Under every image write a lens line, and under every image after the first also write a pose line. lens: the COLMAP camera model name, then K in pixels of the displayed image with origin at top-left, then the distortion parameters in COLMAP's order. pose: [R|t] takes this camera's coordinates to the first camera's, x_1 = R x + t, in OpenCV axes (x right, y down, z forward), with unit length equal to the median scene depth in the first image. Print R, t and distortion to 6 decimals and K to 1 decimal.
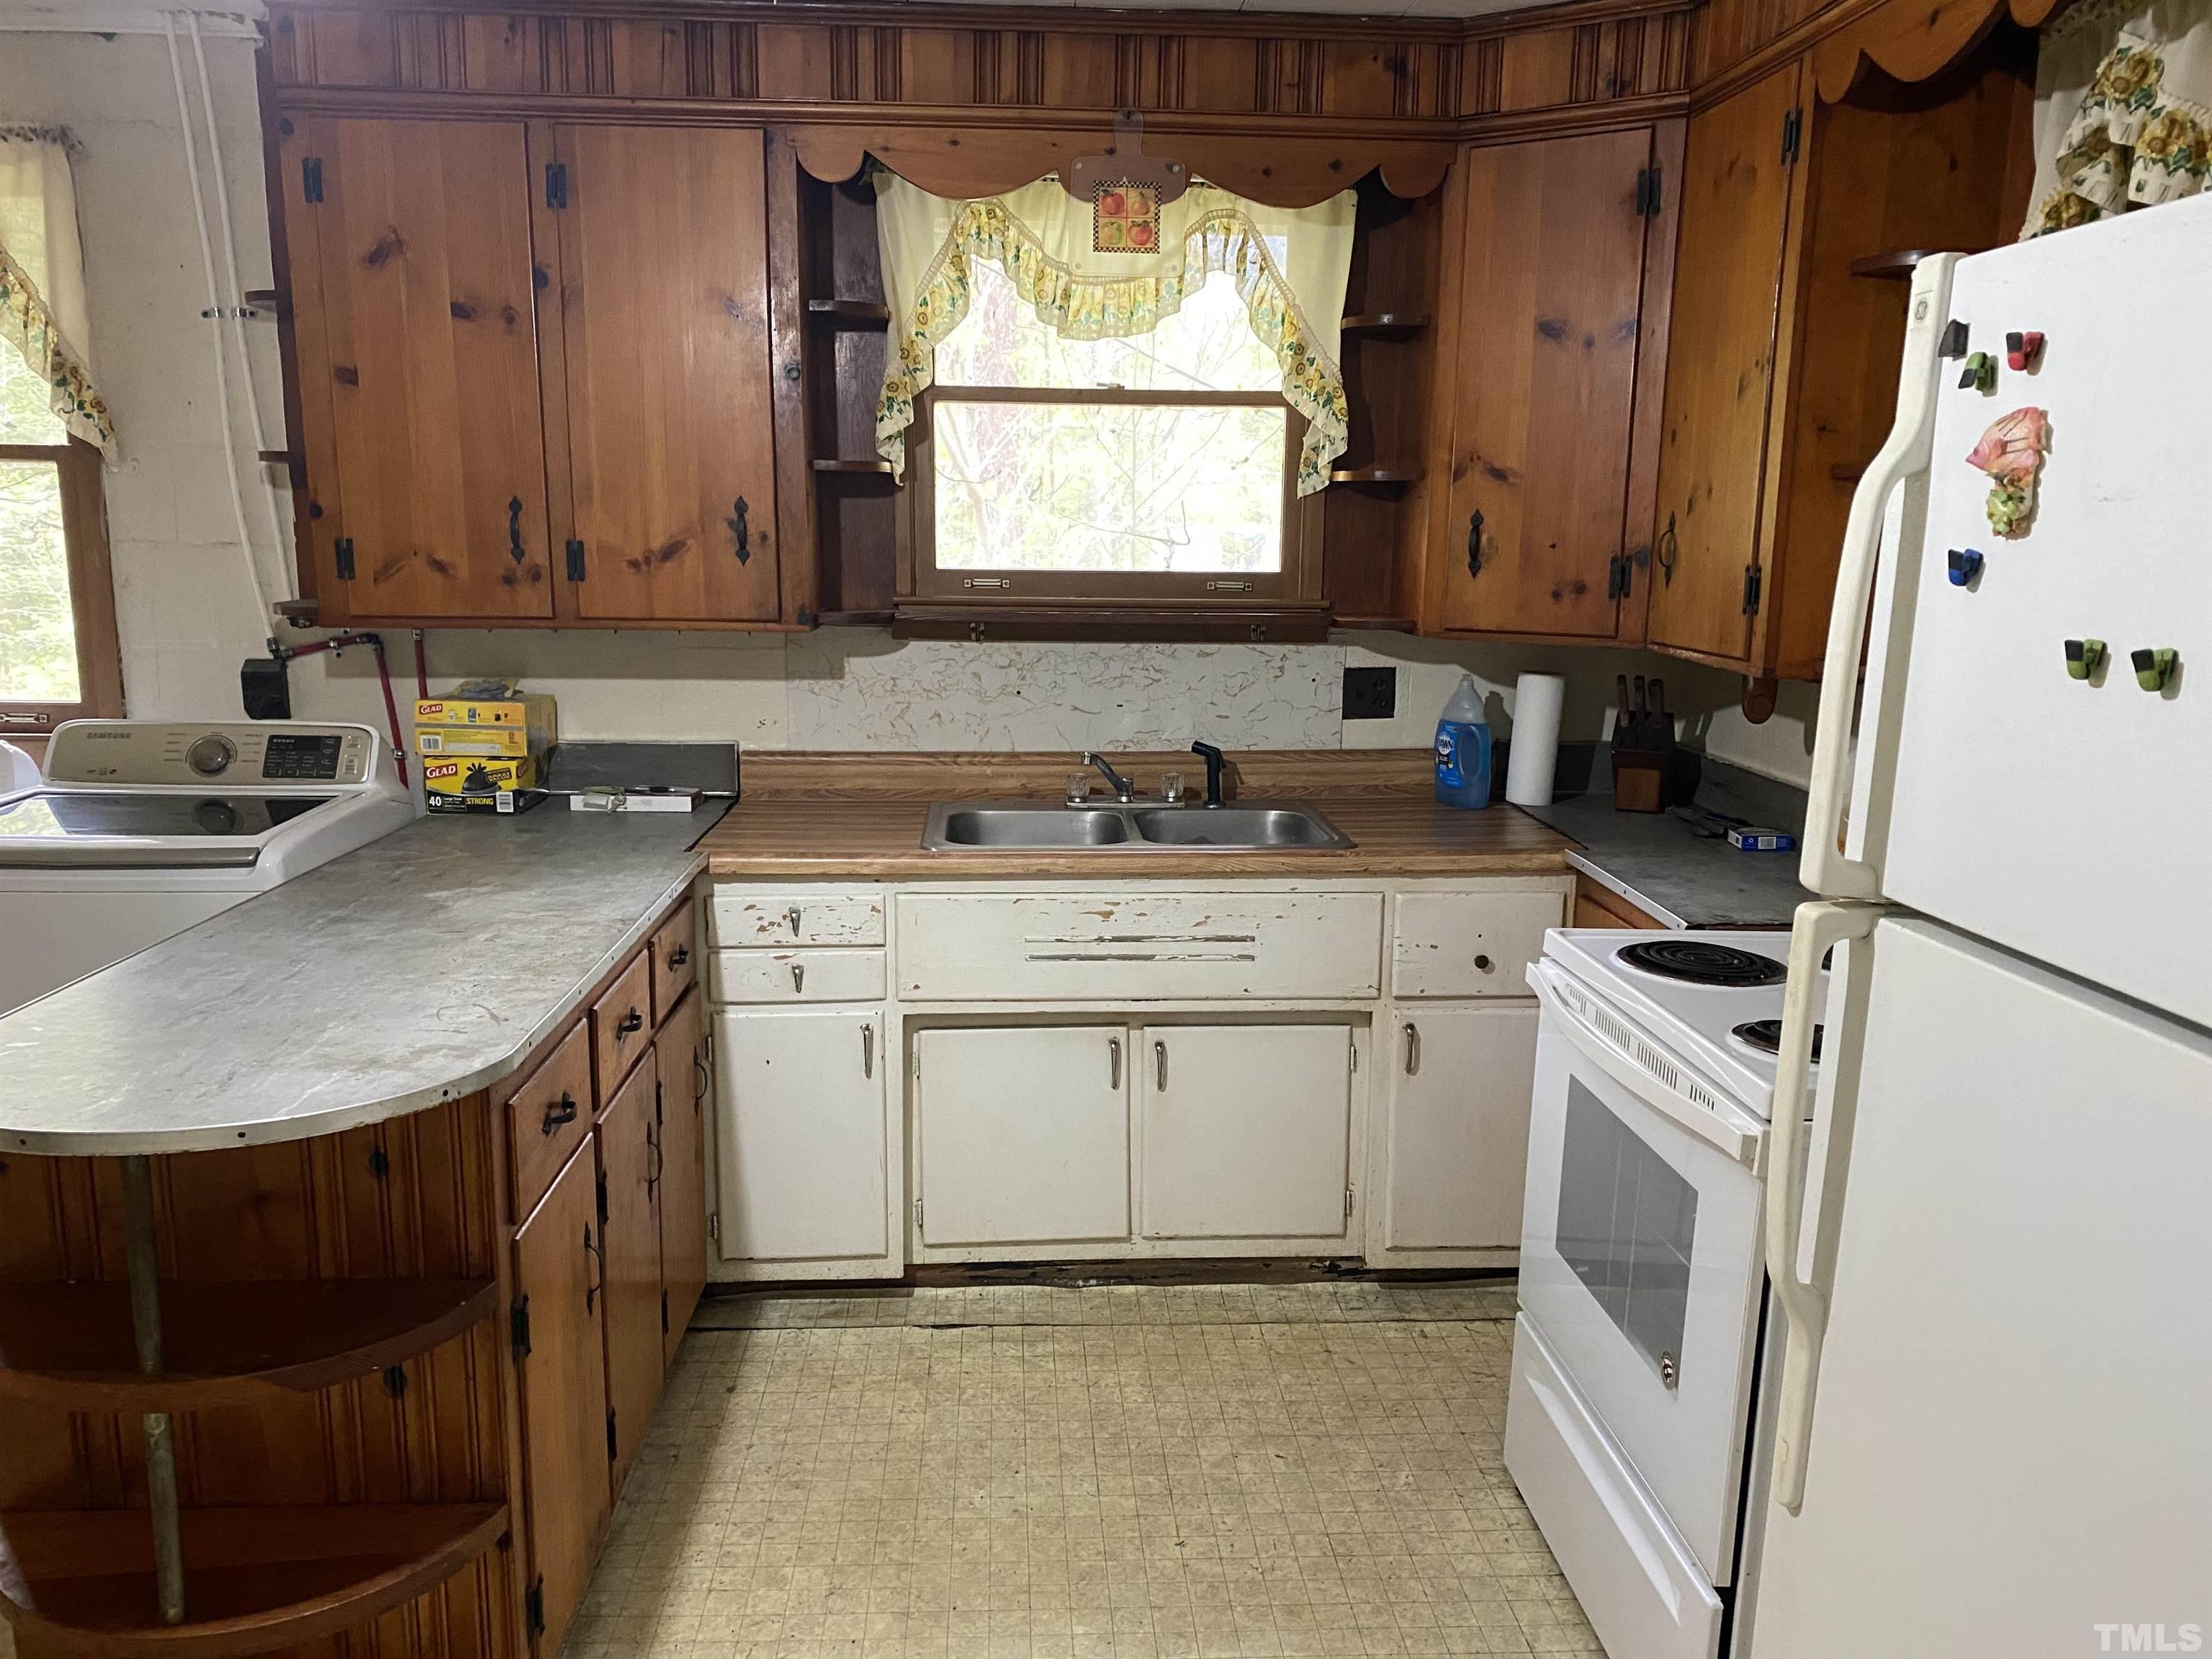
lens RADIAL K [[1694.3, 0, 1096.4], [0, 1694.3, 847.8], [0, 0, 1]] dist [0.051157, -0.068478]
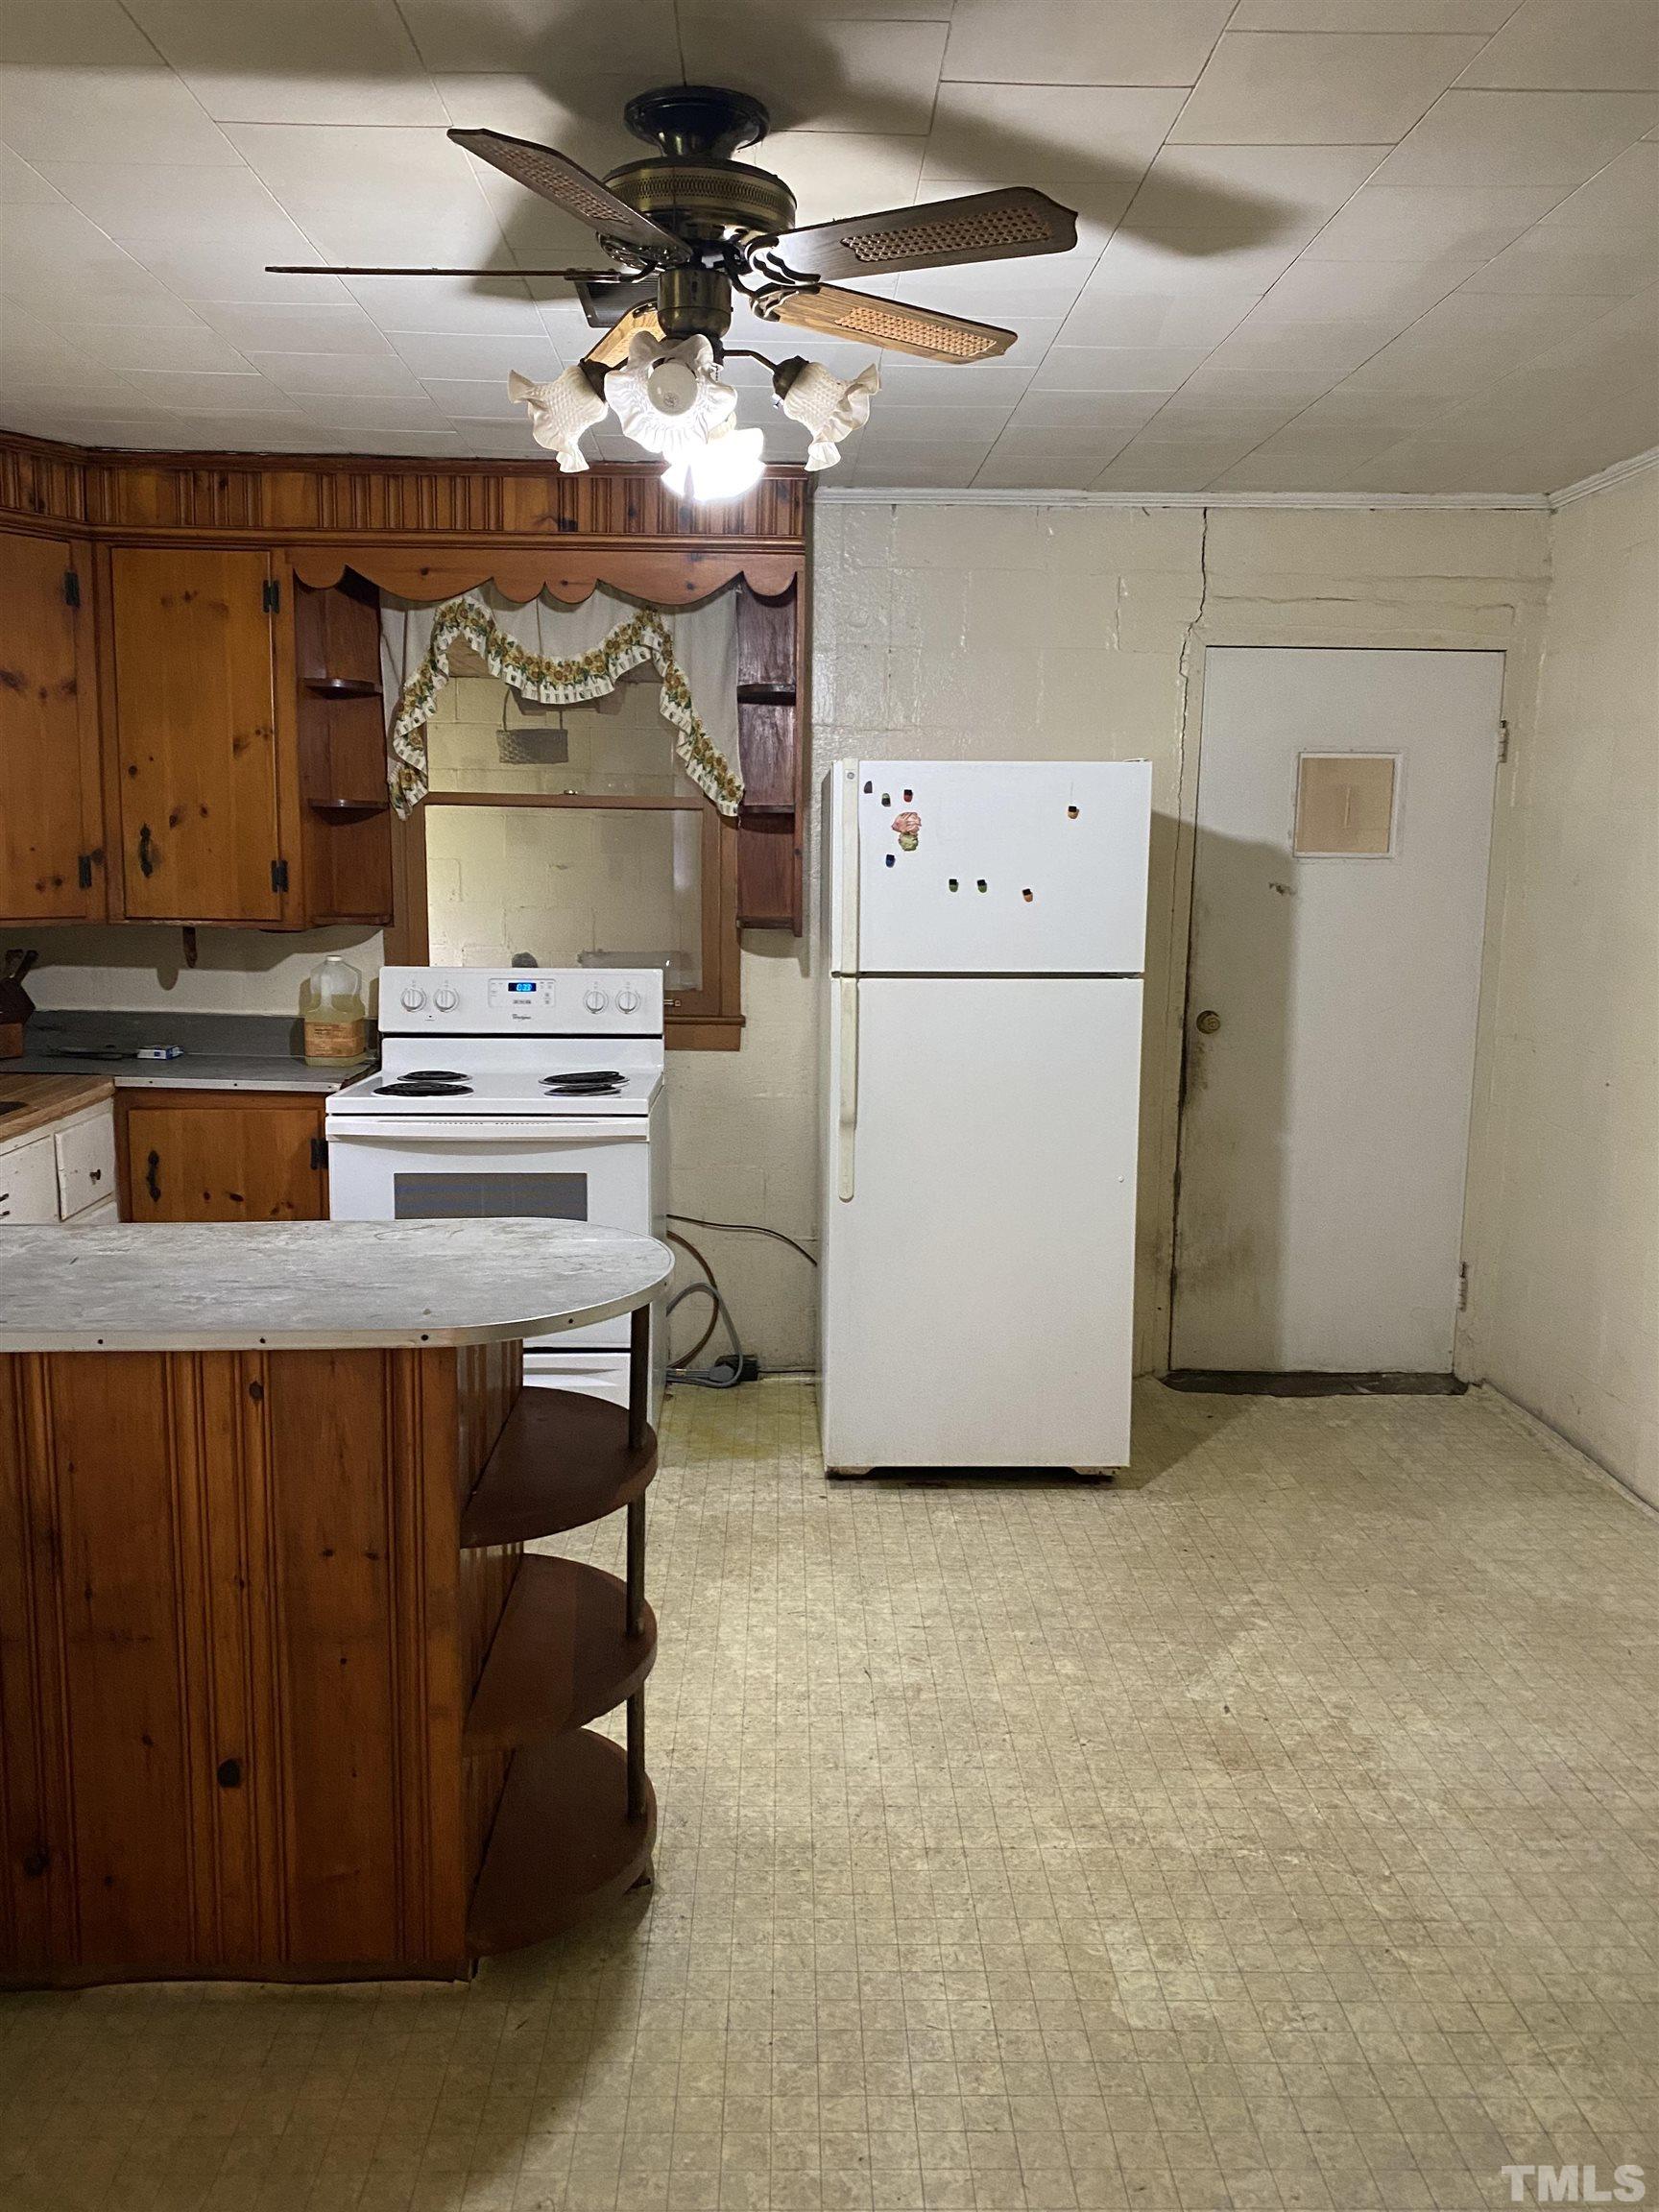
lens RADIAL K [[1694.3, 0, 830.8], [0, 1694.3, 1105.6], [0, 0, 1]] dist [0.051157, -0.068478]
pose [[0.027431, -0.169784, 0.985099, -1.003778], [0.175795, 0.970931, 0.162447, -0.094164], [-0.984045, 0.168719, 0.056480, 0.375538]]
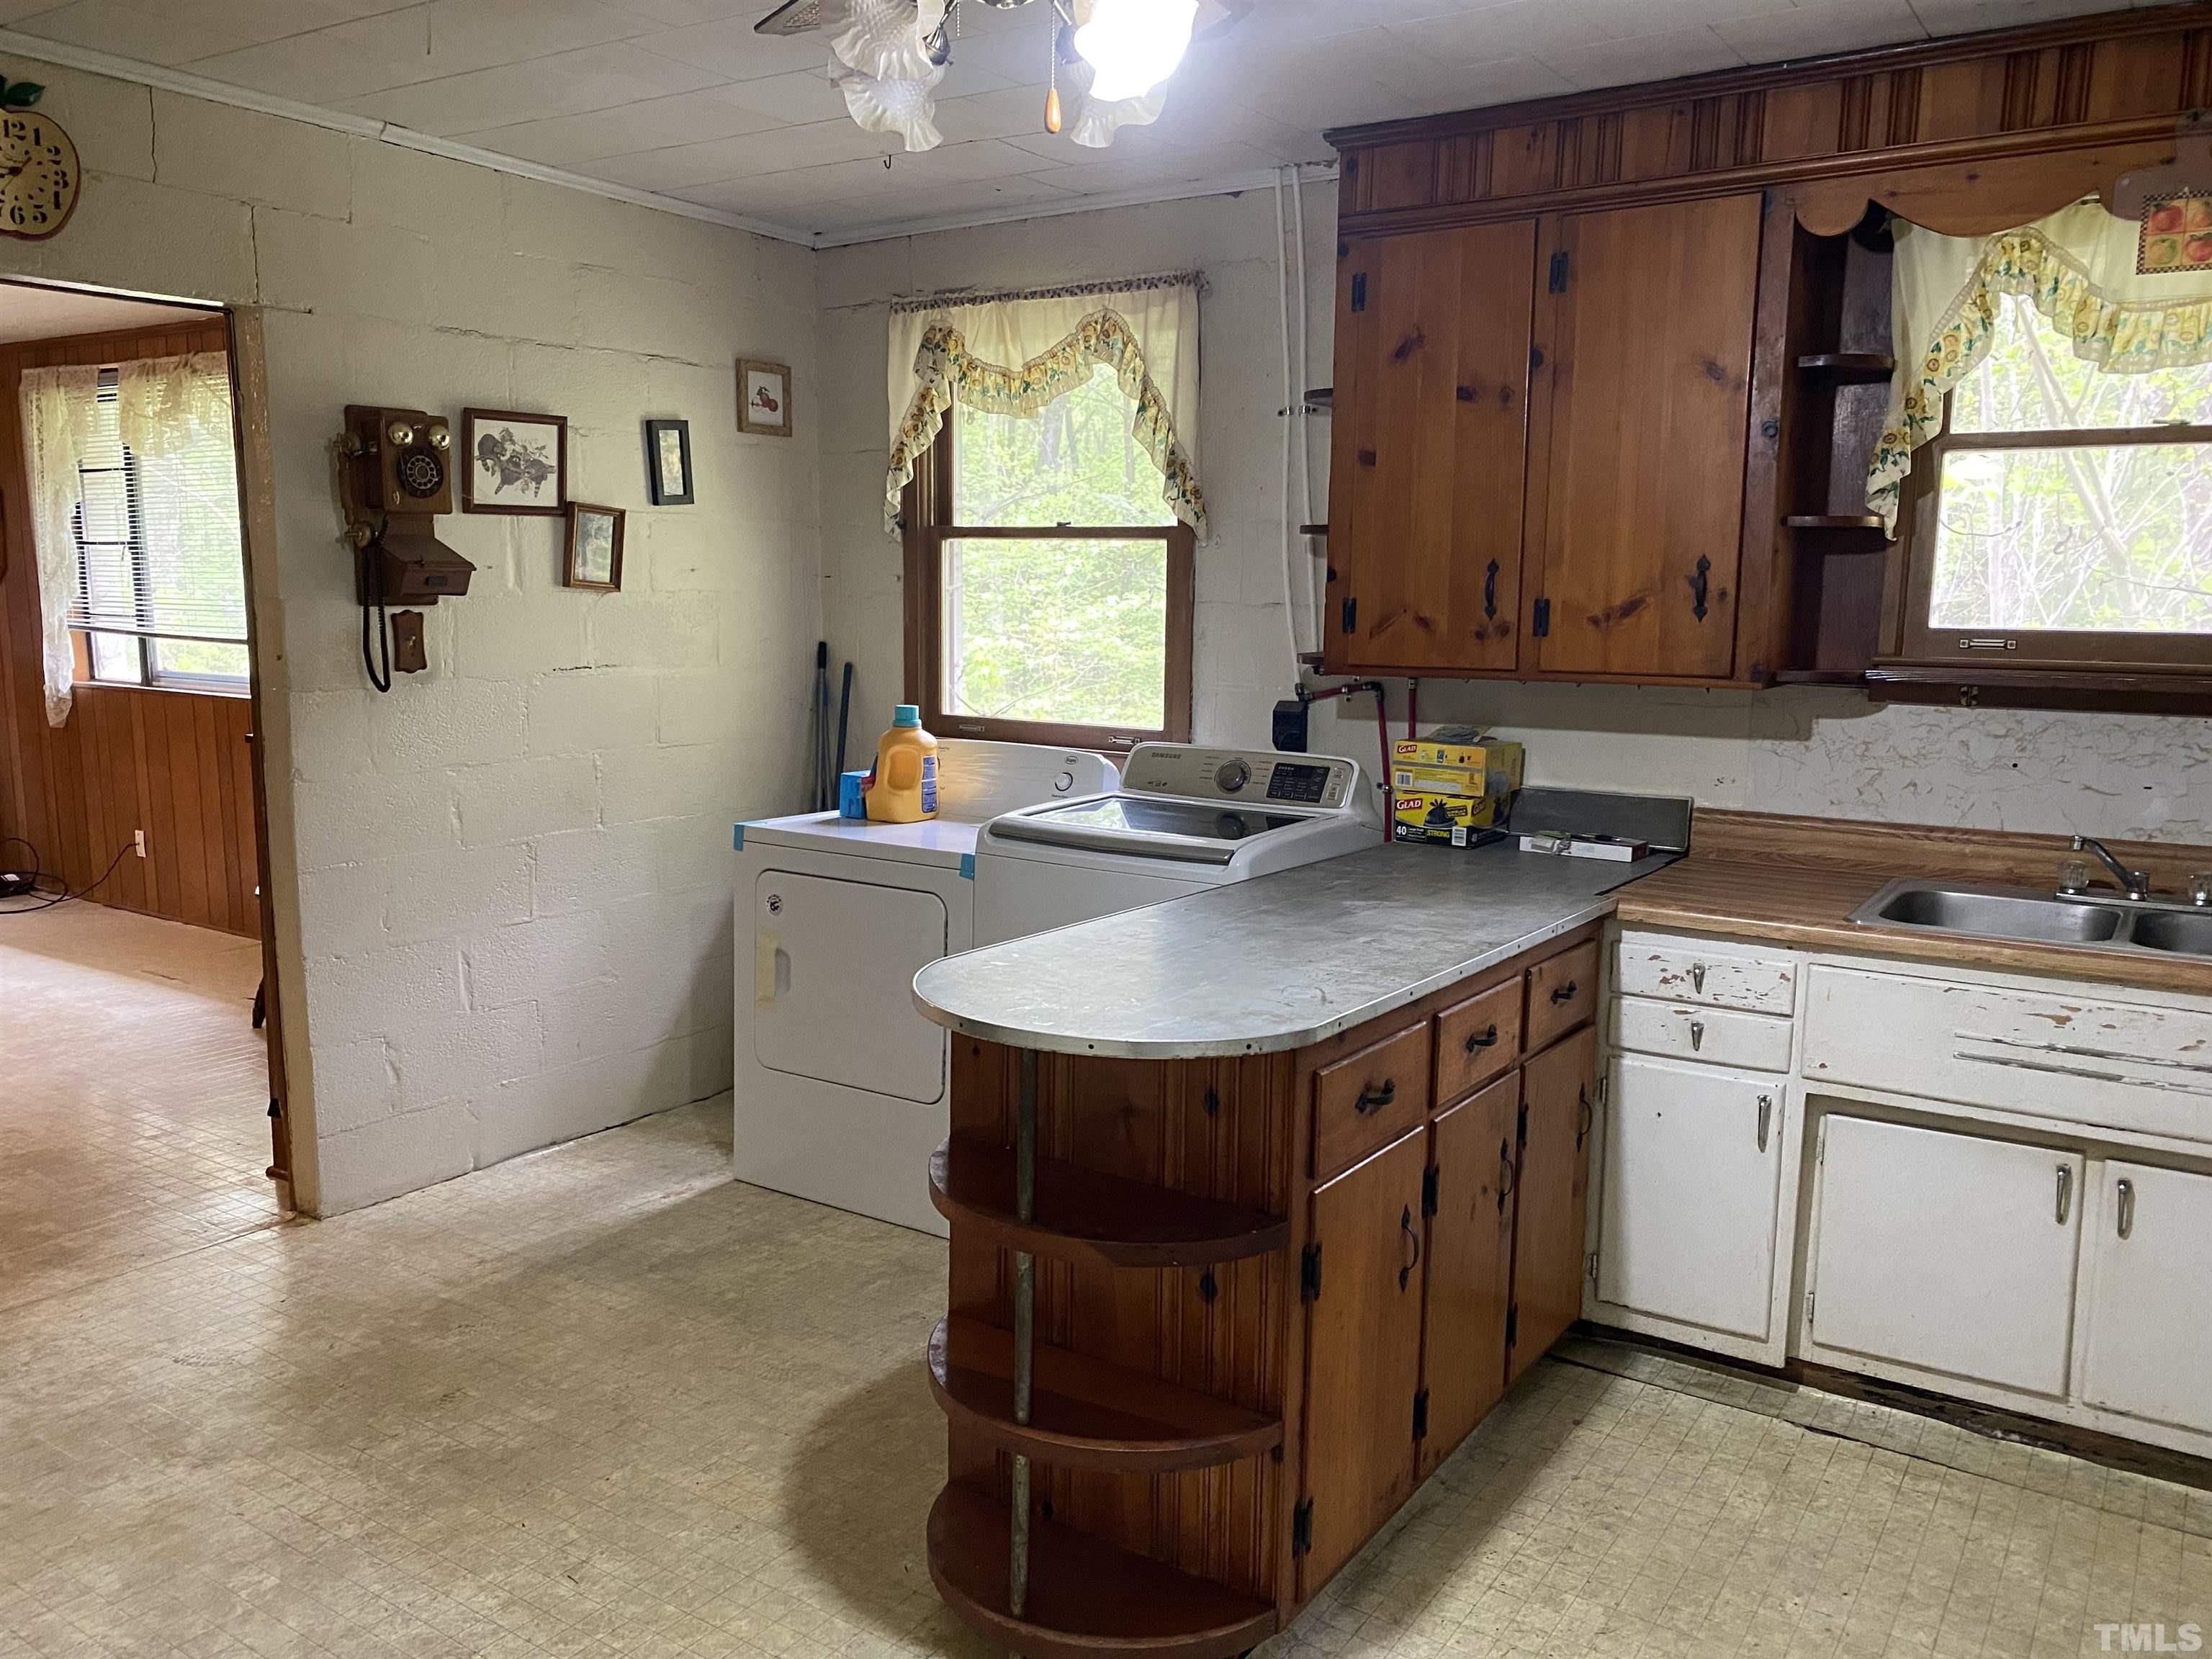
lens RADIAL K [[1694.3, 0, 1101.5], [0, 1694.3, 850.4], [0, 0, 1]] dist [0.051157, -0.068478]
pose [[0.792220, 0.090433, -0.603498, 0.137468], [-0.116248, 0.993213, -0.003769, 0.013727], [0.599061, 0.073141, 0.797356, -0.008930]]
